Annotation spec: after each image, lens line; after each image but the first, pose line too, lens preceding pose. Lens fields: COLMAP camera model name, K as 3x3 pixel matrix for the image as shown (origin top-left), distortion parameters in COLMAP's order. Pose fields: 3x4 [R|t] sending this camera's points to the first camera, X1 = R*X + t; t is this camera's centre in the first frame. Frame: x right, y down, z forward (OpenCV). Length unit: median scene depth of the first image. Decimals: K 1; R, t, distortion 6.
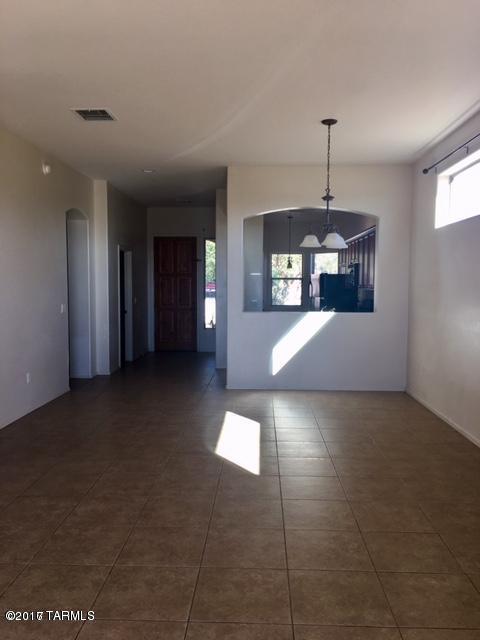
lens RADIAL K [[541.9, 0, 240.0], [0, 541.9, 320.0], [0, 0, 1]] dist [0.056636, -0.063061]
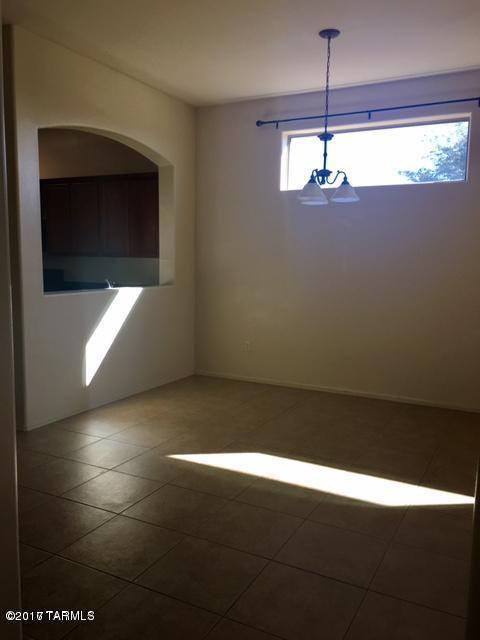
lens RADIAL K [[541.9, 0, 240.0], [0, 541.9, 320.0], [0, 0, 1]] dist [0.056636, -0.063061]
pose [[0.416473, -0.094766, 0.904195, -0.446223], [0.041269, 0.995498, 0.085327, -0.026360], [-0.908211, 0.001779, 0.418509, 0.575139]]
